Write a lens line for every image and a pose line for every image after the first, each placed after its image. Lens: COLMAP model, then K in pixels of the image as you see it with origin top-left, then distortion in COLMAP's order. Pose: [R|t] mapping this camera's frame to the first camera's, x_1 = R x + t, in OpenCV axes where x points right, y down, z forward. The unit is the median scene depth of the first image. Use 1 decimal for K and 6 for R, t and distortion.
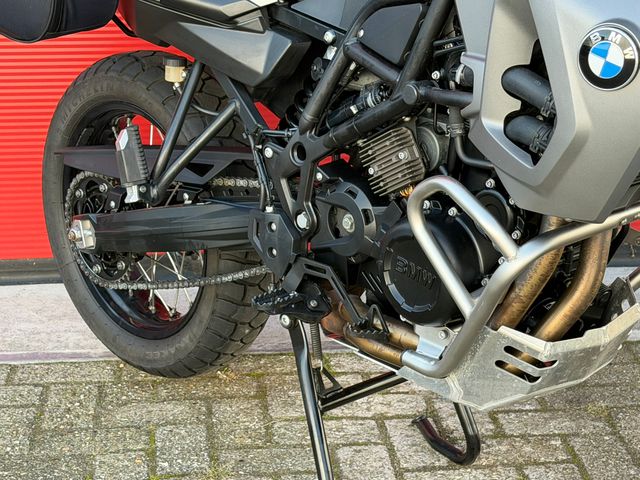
lens RADIAL K [[1422.6, 0, 320.0], [0, 1422.6, 240.0], [0, 0, 1]] dist [0.124795, 0.105663]
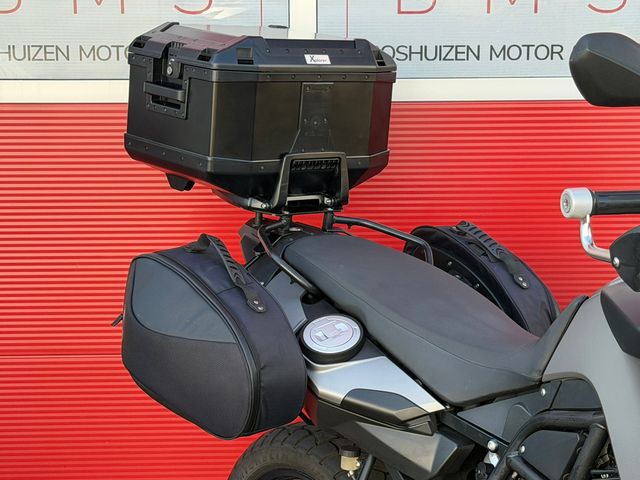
lens RADIAL K [[1422.6, 0, 320.0], [0, 1422.6, 240.0], [0, 0, 1]] dist [0.124795, 0.105663]
pose [[0.996434, 0.008042, -0.083987, -0.035145], [-0.021909, 0.985961, -0.165532, -0.111769], [0.081477, 0.166781, 0.982622, -0.140269]]
